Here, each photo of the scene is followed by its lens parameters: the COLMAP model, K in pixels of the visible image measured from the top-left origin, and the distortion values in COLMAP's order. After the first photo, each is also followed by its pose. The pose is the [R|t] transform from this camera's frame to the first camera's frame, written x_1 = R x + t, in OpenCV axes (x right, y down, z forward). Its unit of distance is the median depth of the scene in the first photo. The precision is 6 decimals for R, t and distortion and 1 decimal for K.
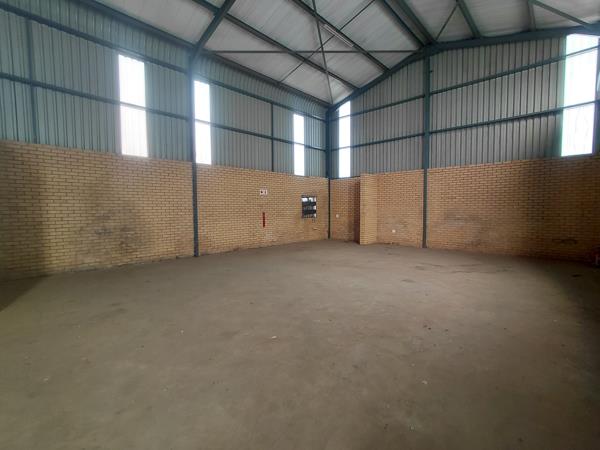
lens RADIAL K [[276.4, 0, 301.9], [0, 276.4, 221.9], [0, 0, 1]] dist [-0.012219, 0.006451]
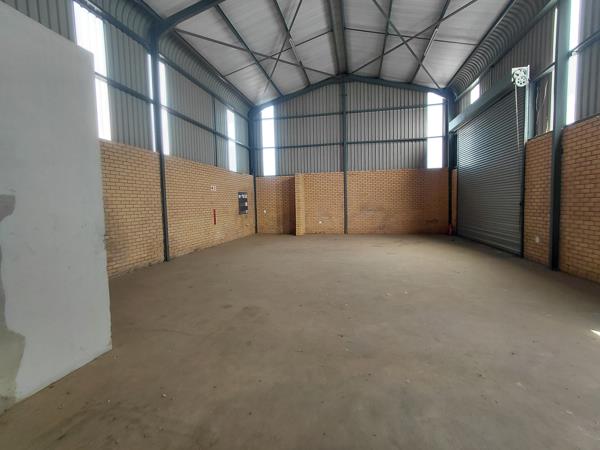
lens RADIAL K [[276.4, 0, 300.8], [0, 276.4, 220.8], [0, 0, 1]] dist [-0.012219, 0.006451]
pose [[0.848170, -0.049316, 0.527423, -0.470684], [0.047019, 0.998736, 0.017773, 0.002684], [-0.527633, 0.009725, 0.849417, 0.037033]]
